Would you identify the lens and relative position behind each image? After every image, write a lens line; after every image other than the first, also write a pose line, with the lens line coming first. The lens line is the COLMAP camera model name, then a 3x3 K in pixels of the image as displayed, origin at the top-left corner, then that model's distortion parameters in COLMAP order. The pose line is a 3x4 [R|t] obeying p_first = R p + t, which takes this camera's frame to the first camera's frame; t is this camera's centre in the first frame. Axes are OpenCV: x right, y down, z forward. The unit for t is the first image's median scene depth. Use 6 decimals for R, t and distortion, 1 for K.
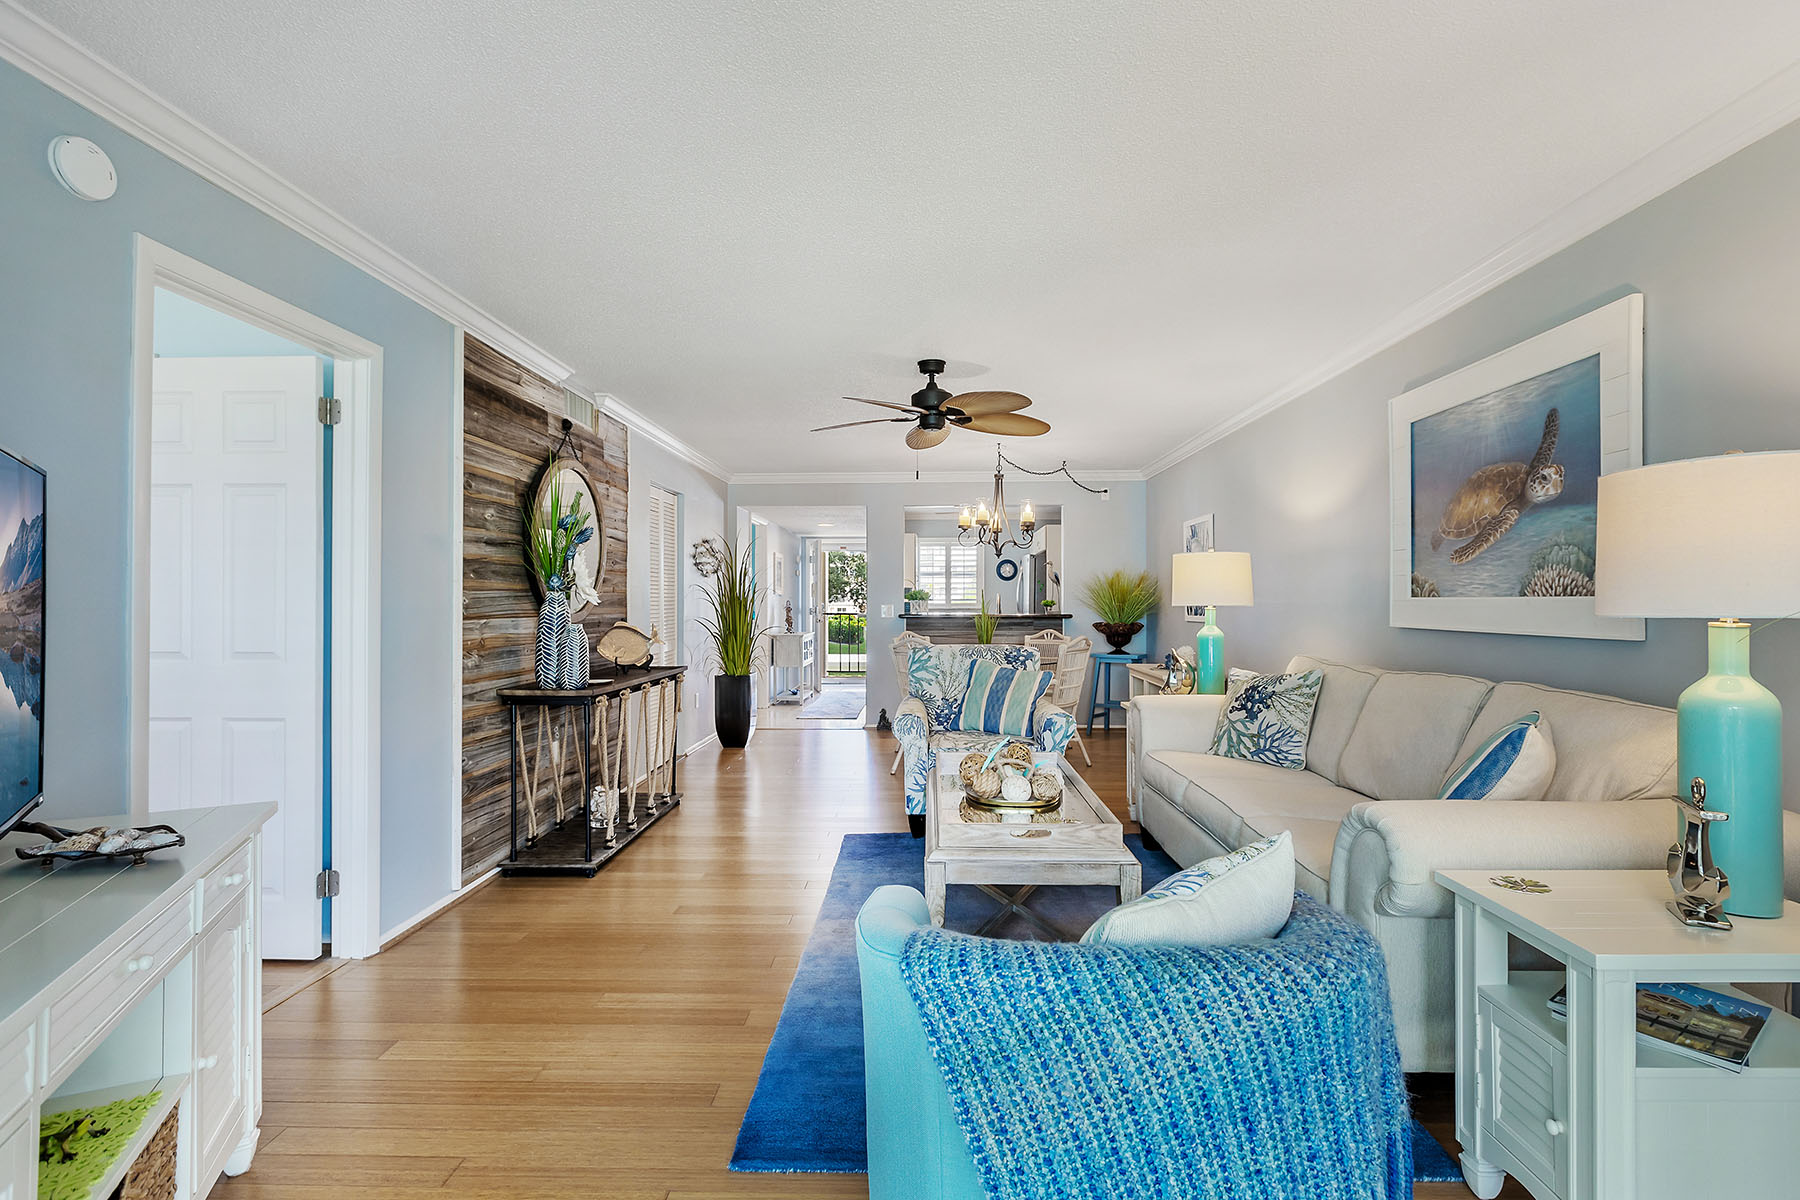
lens RADIAL K [[825.6, 0, 900.0], [0, 825.6, 600.0], [0, 0, 1]] dist [-0.001605, -0.000456]
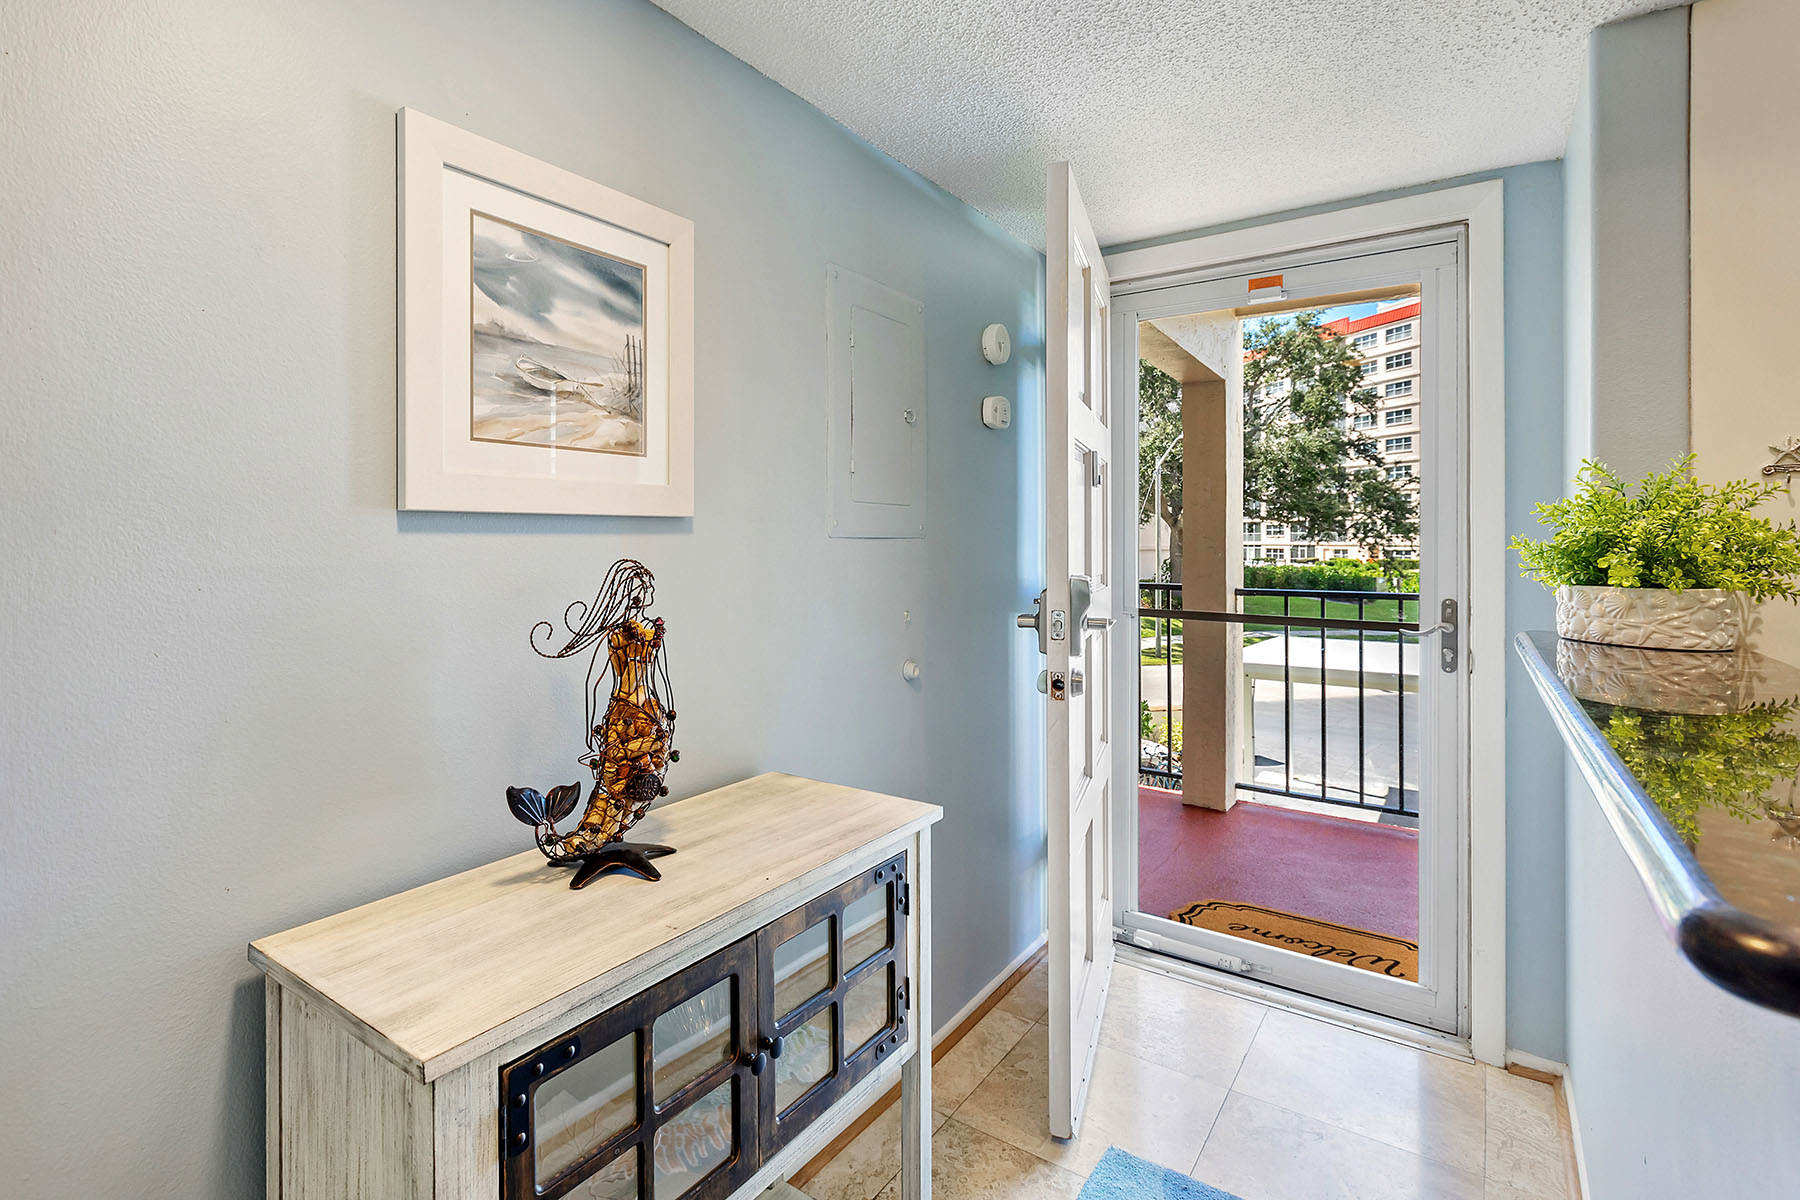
lens RADIAL K [[858.2, 0, 854.5], [0, 858.2, 544.2], [0, 0, 1]] dist [0.001113, 0.000010]
pose [[0.831111, -0.000309, -0.556107, -0.116207], [0.003755, 0.999980, 0.005055, -0.007630], [0.556094, -0.006289, 0.831096, 2.529589]]
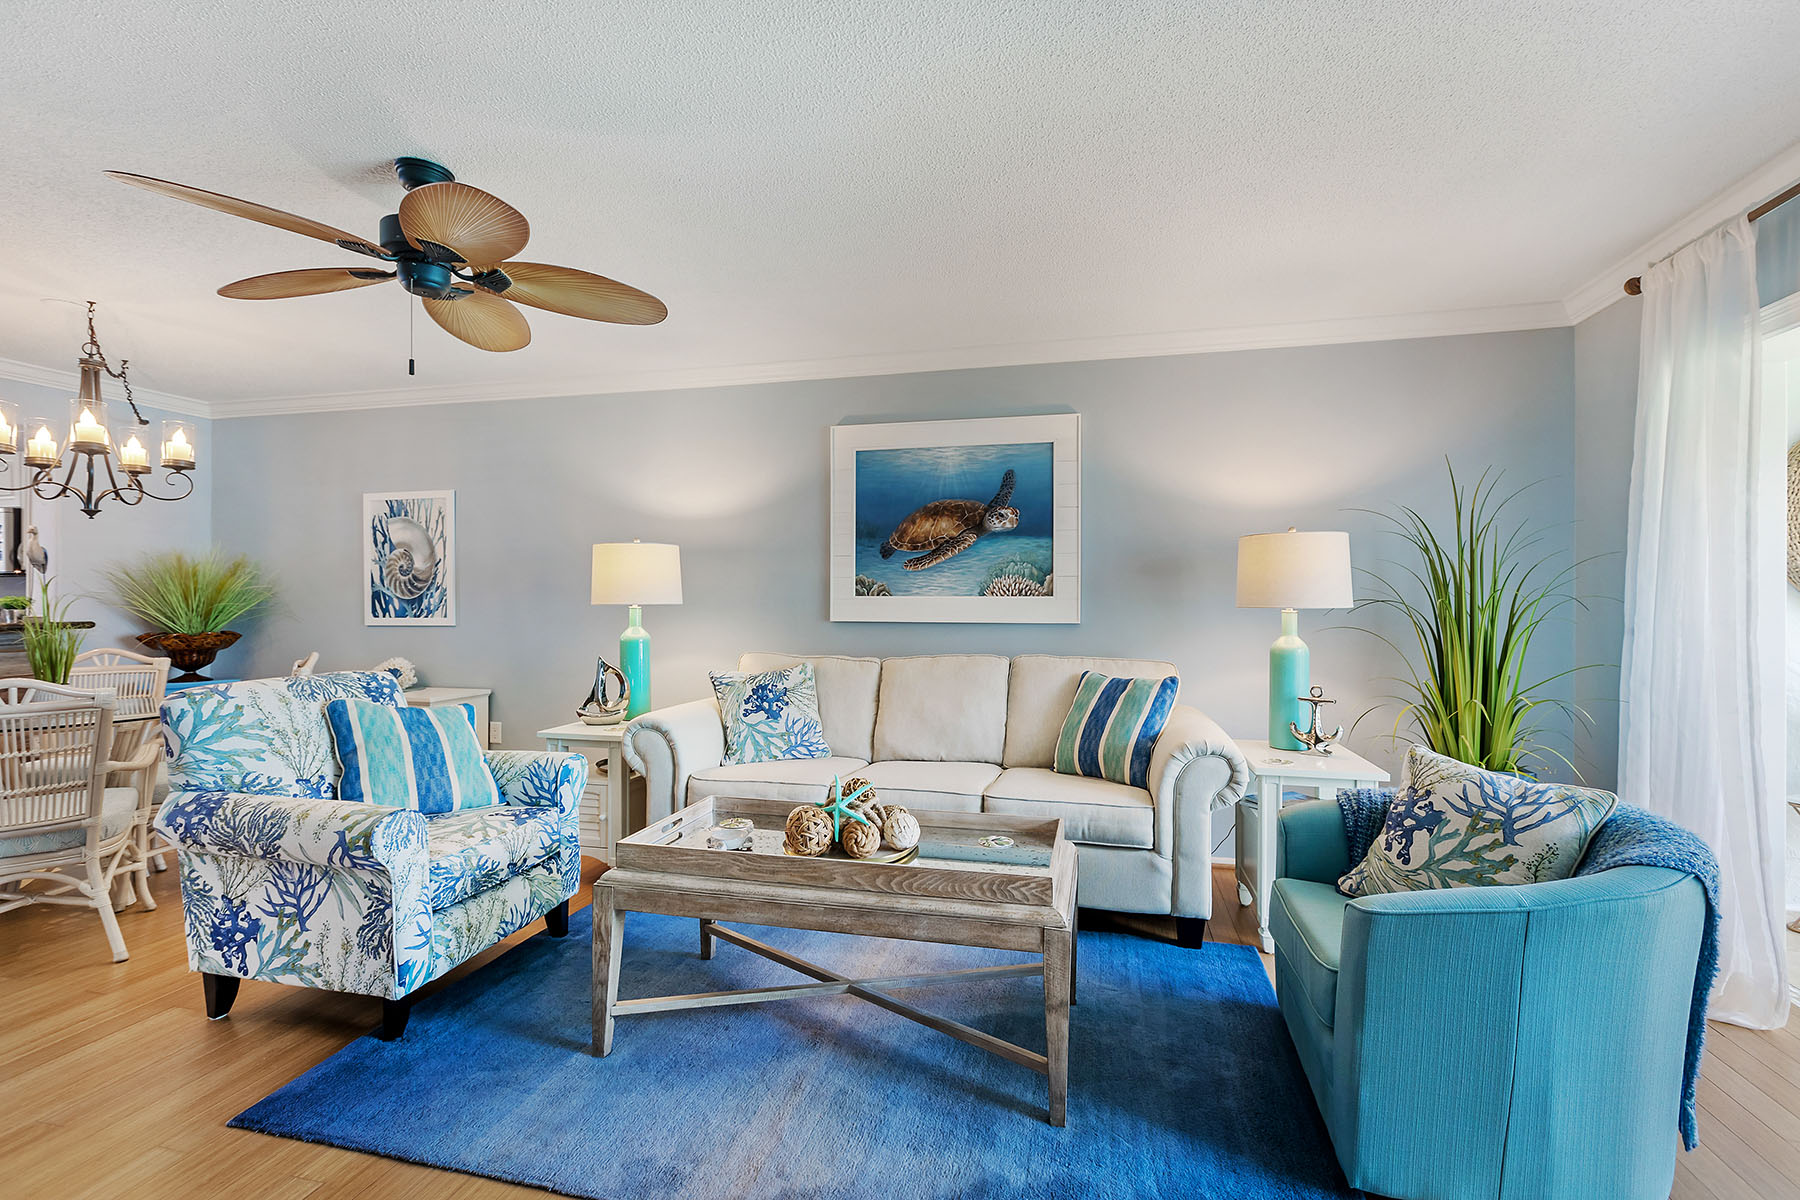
lens RADIAL K [[825.4, 0, 925.1], [0, 825.4, 588.9], [0, 0, 1]] dist [0.020378, -0.000049]
pose [[0.217276, 0.009634, 0.976063, -0.510503], [-0.001476, 0.999953, -0.009541, -0.002387], [-0.976109, 0.000632, 0.217281, 0.612070]]
